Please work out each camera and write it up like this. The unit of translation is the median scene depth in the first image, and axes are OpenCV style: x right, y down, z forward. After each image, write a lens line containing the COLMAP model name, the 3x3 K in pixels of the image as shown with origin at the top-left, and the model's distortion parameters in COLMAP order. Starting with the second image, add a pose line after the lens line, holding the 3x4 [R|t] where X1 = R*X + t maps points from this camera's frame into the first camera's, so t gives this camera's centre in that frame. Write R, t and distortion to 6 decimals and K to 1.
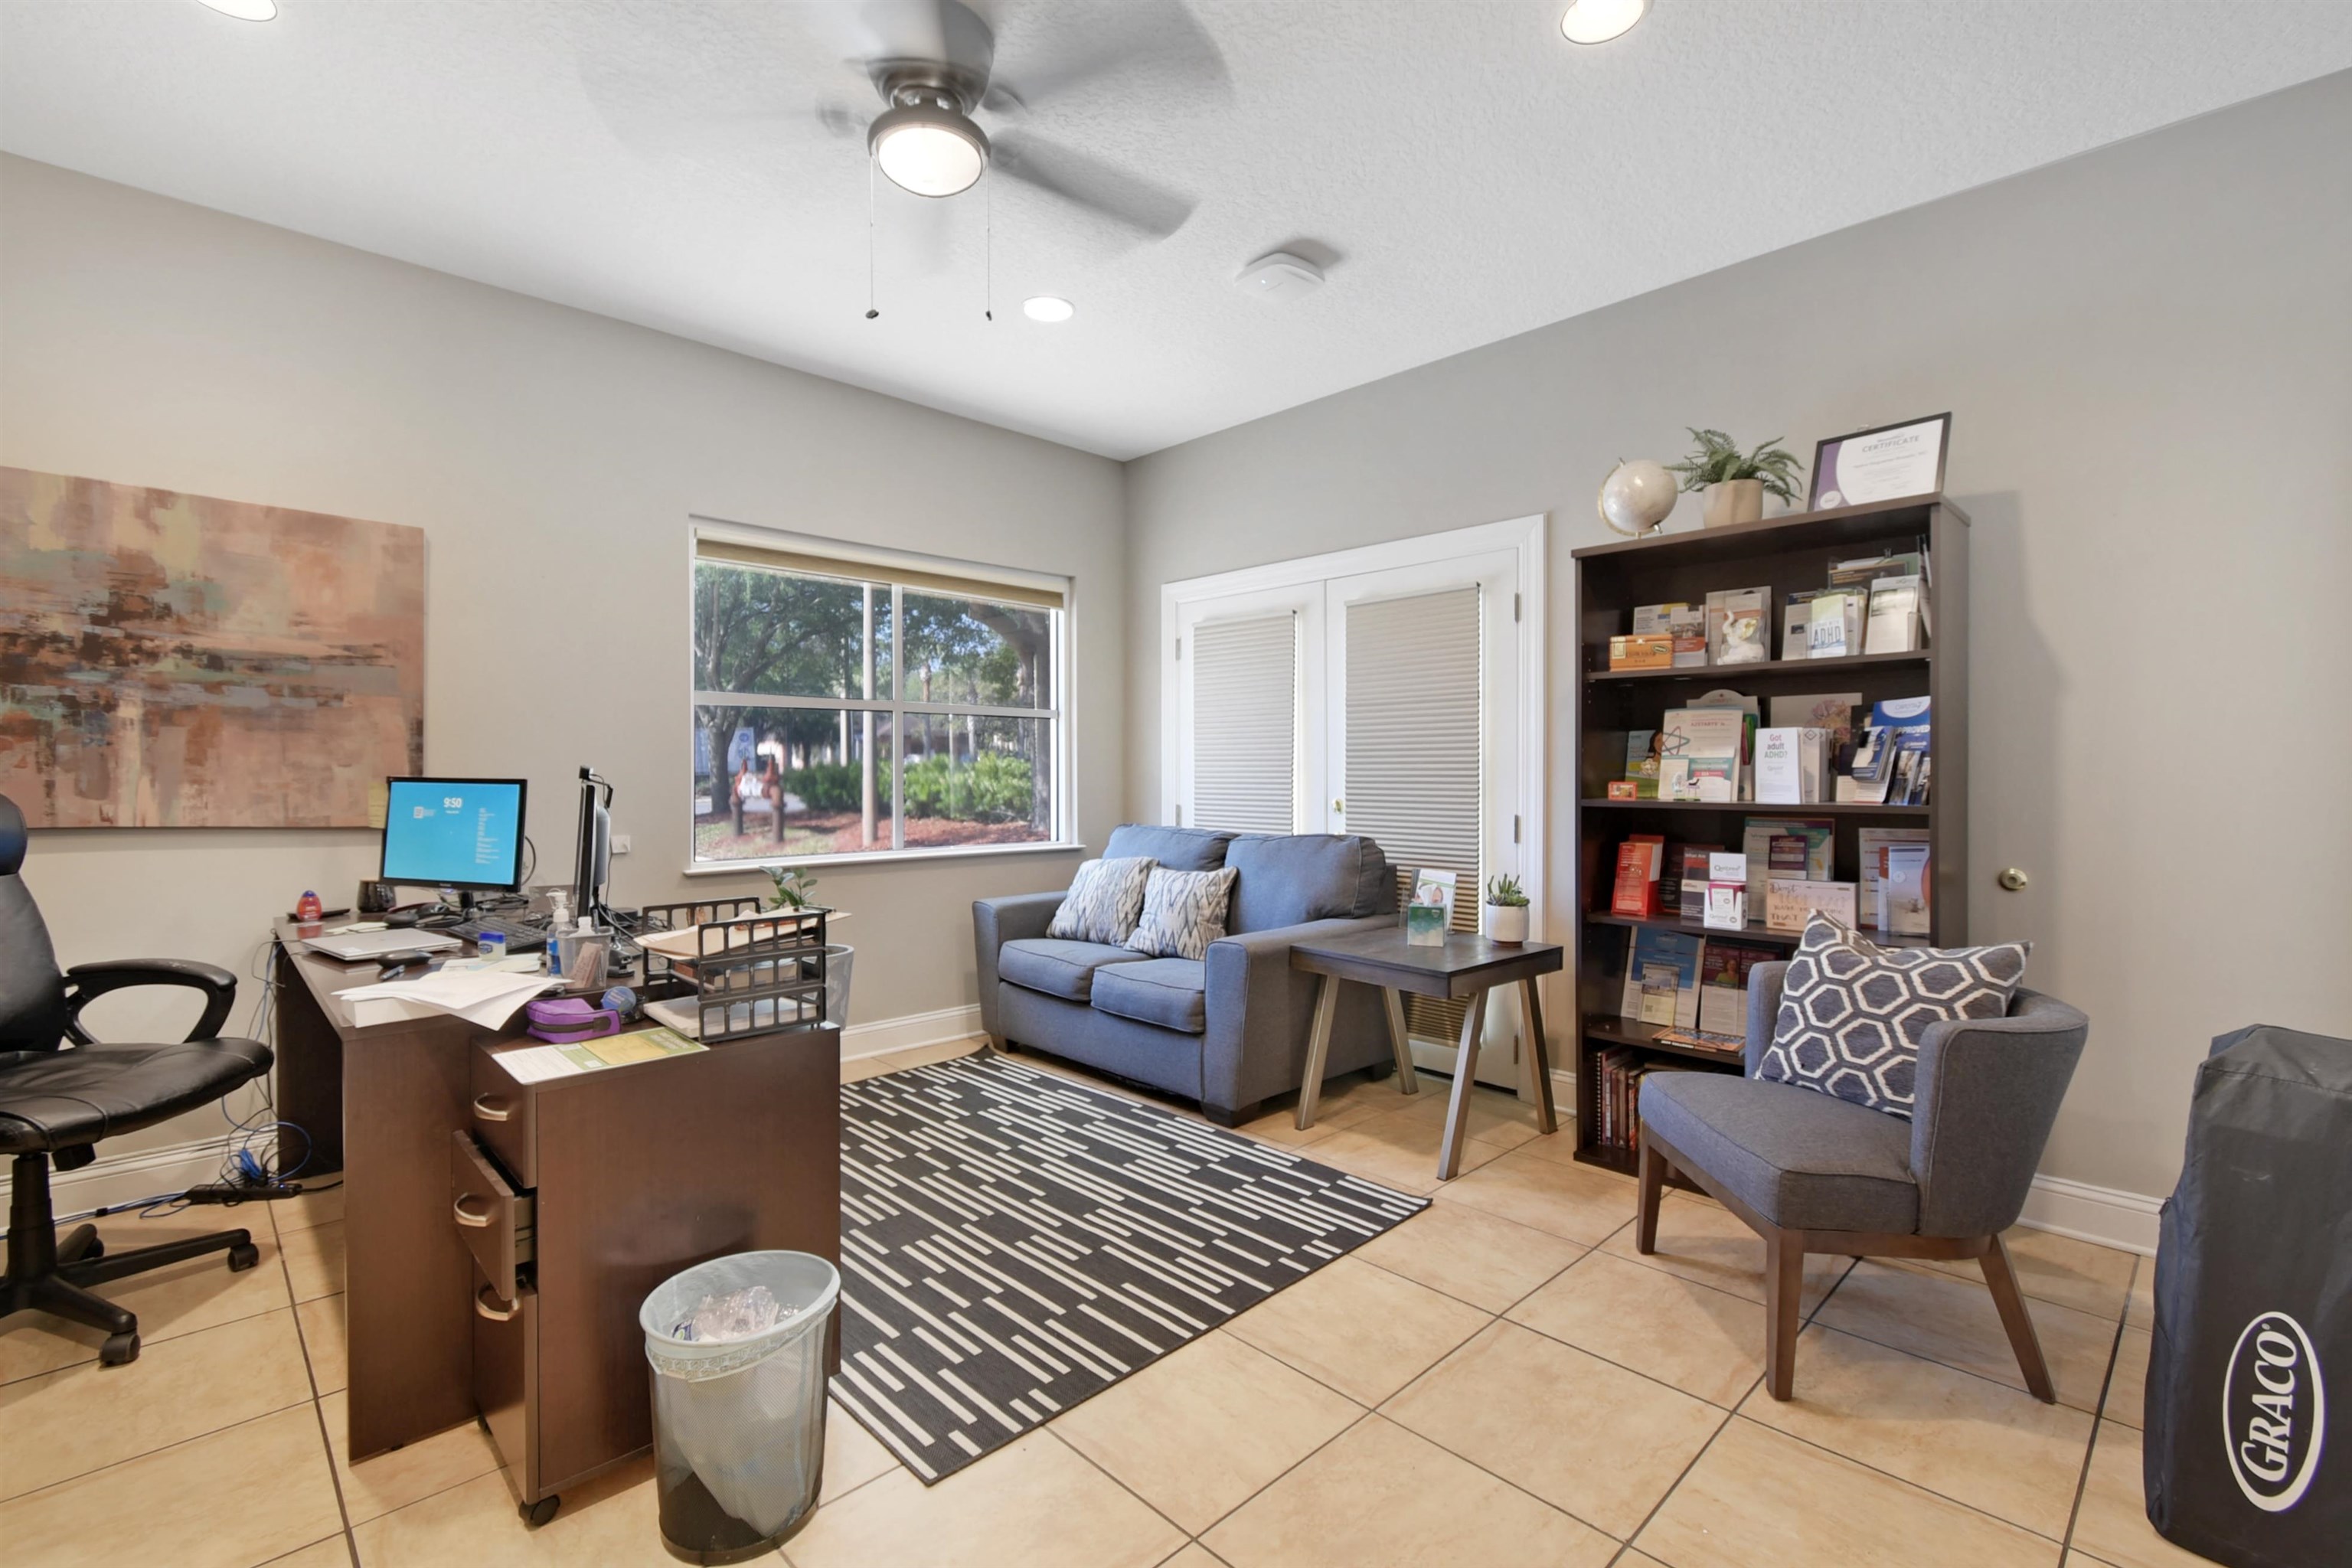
lens RADIAL K [[1057.7, 0, 1170.0], [0, 1057.7, 783.0], [0, 0, 1]] dist [0.001478, 0.000012]
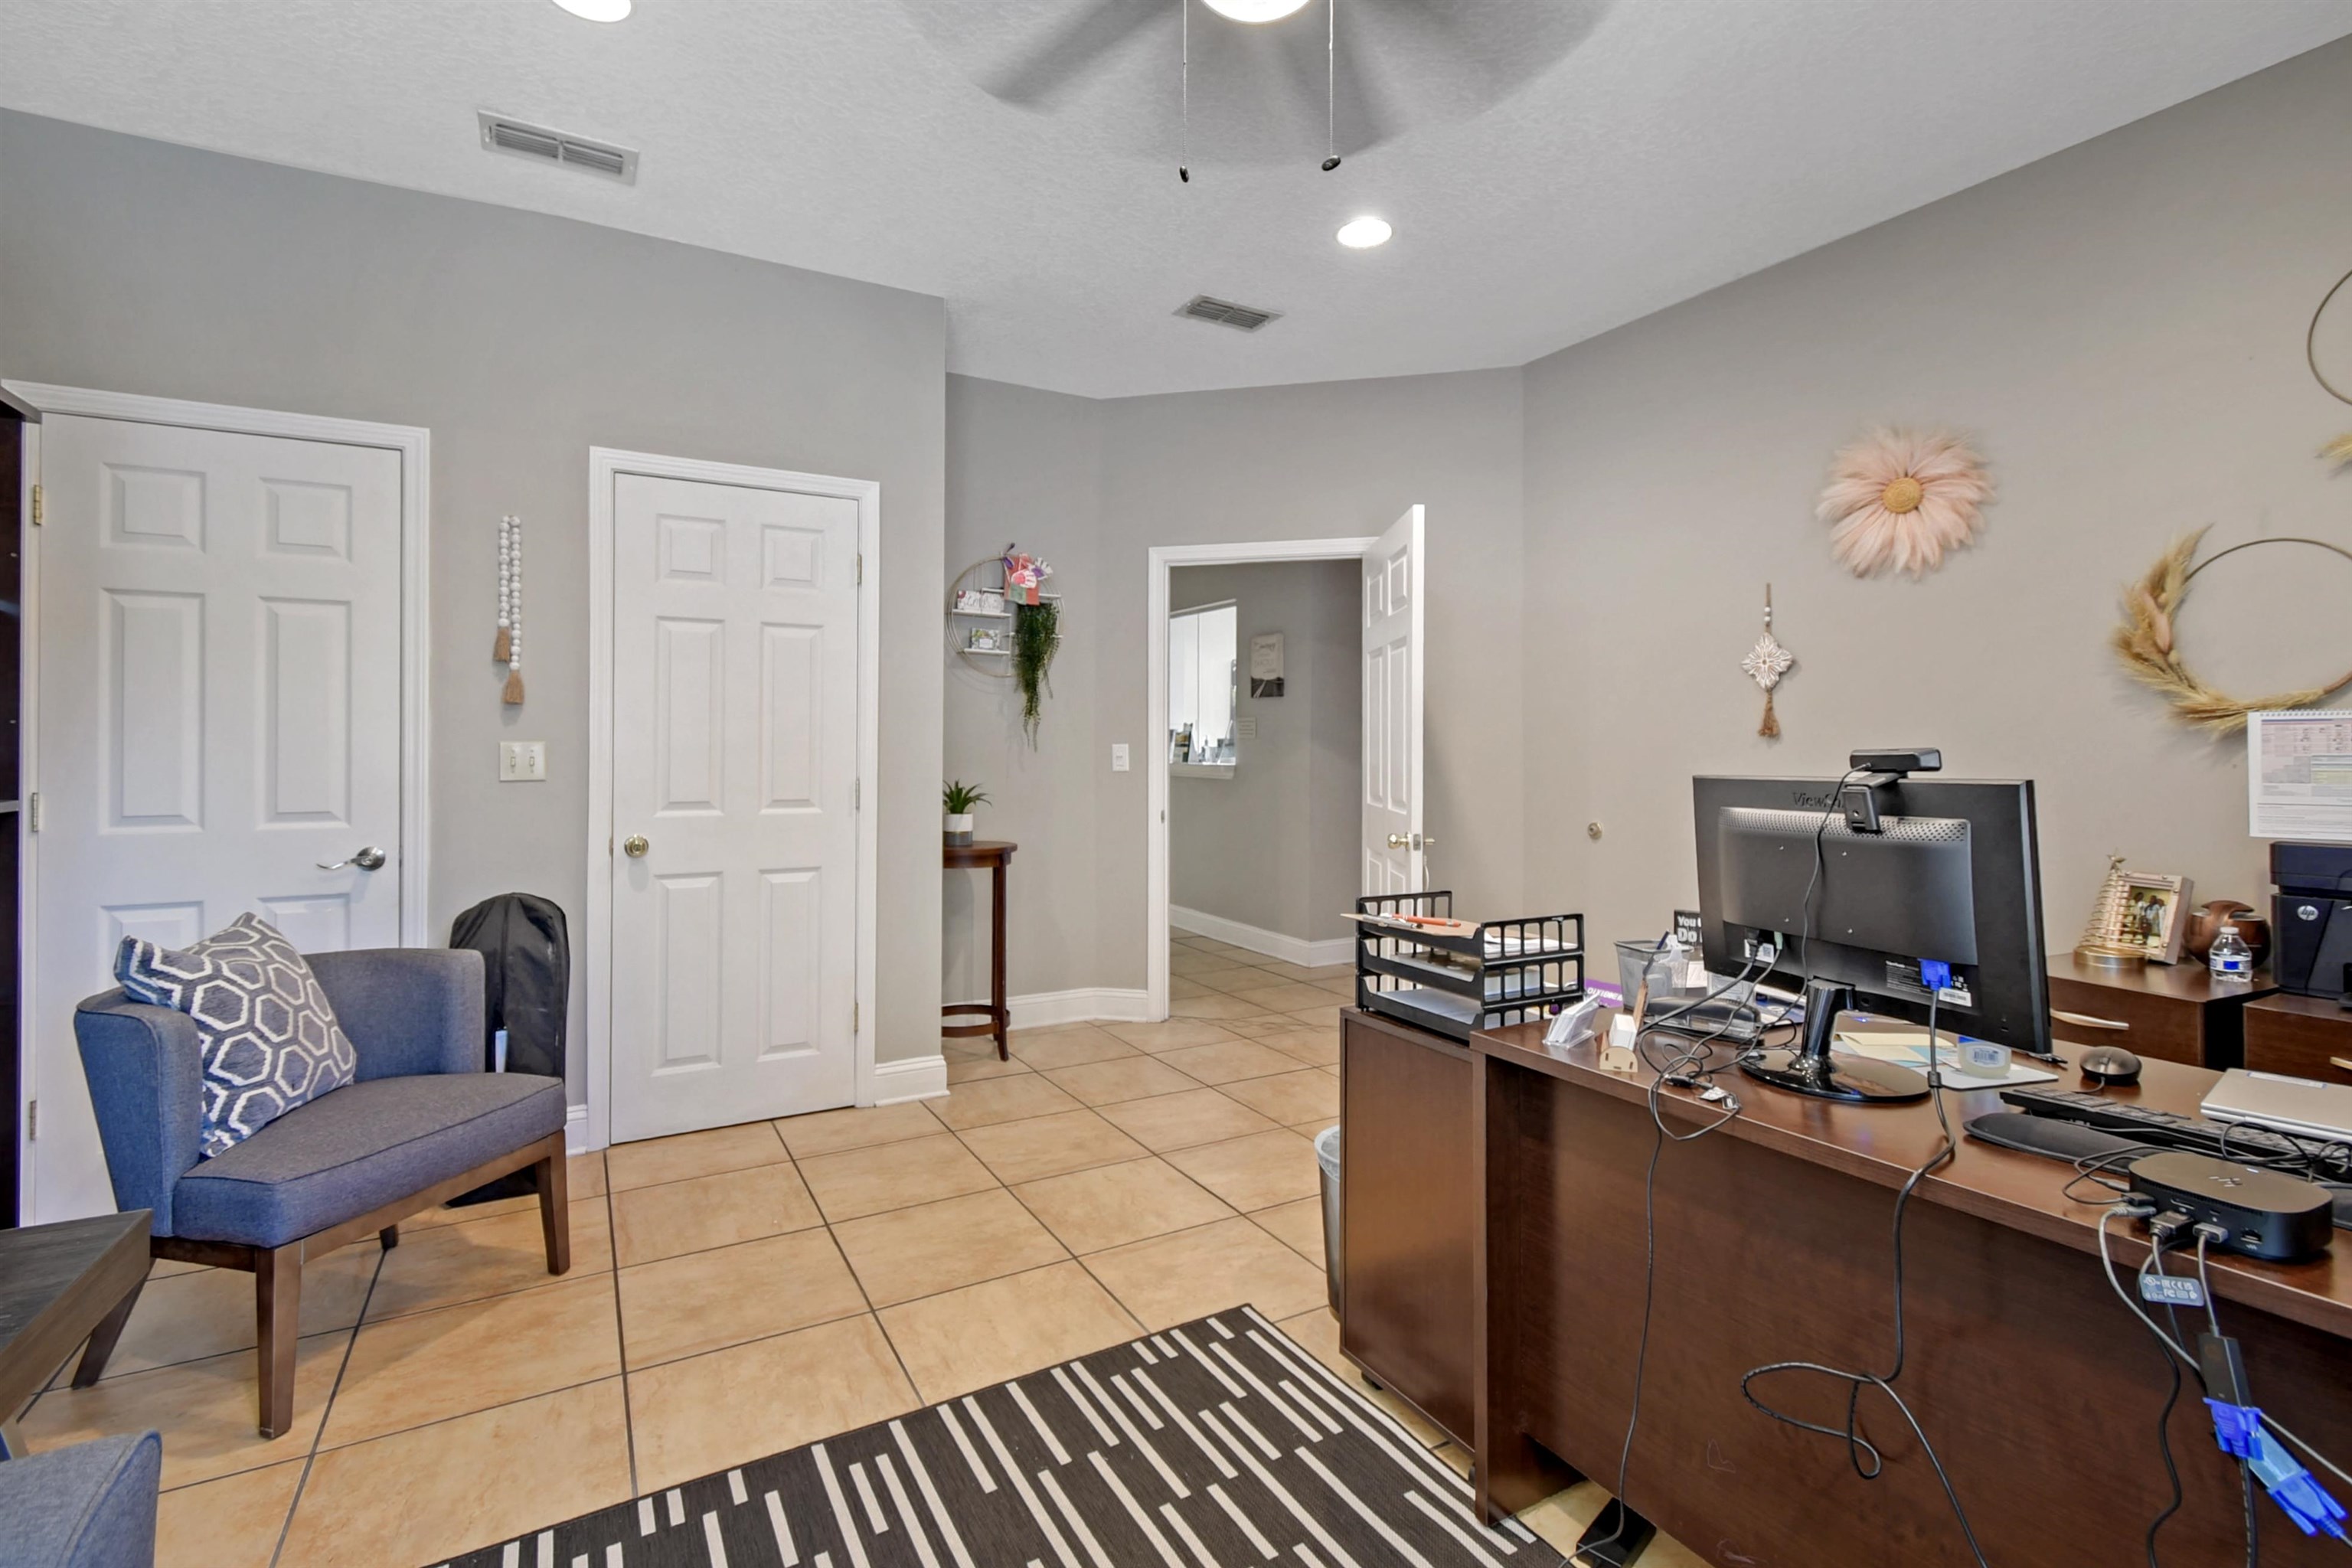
lens RADIAL K [[1057.7, 0, 1178.2], [0, 1057.7, 760.7], [0, 0, 1]] dist [0.001478, 0.000012]
pose [[-0.969477, -0.002582, 0.245170, -0.368386], [0.003366, 0.999710, 0.023840, -0.027499], [-0.245160, 0.023937, -0.969187, 1.809563]]
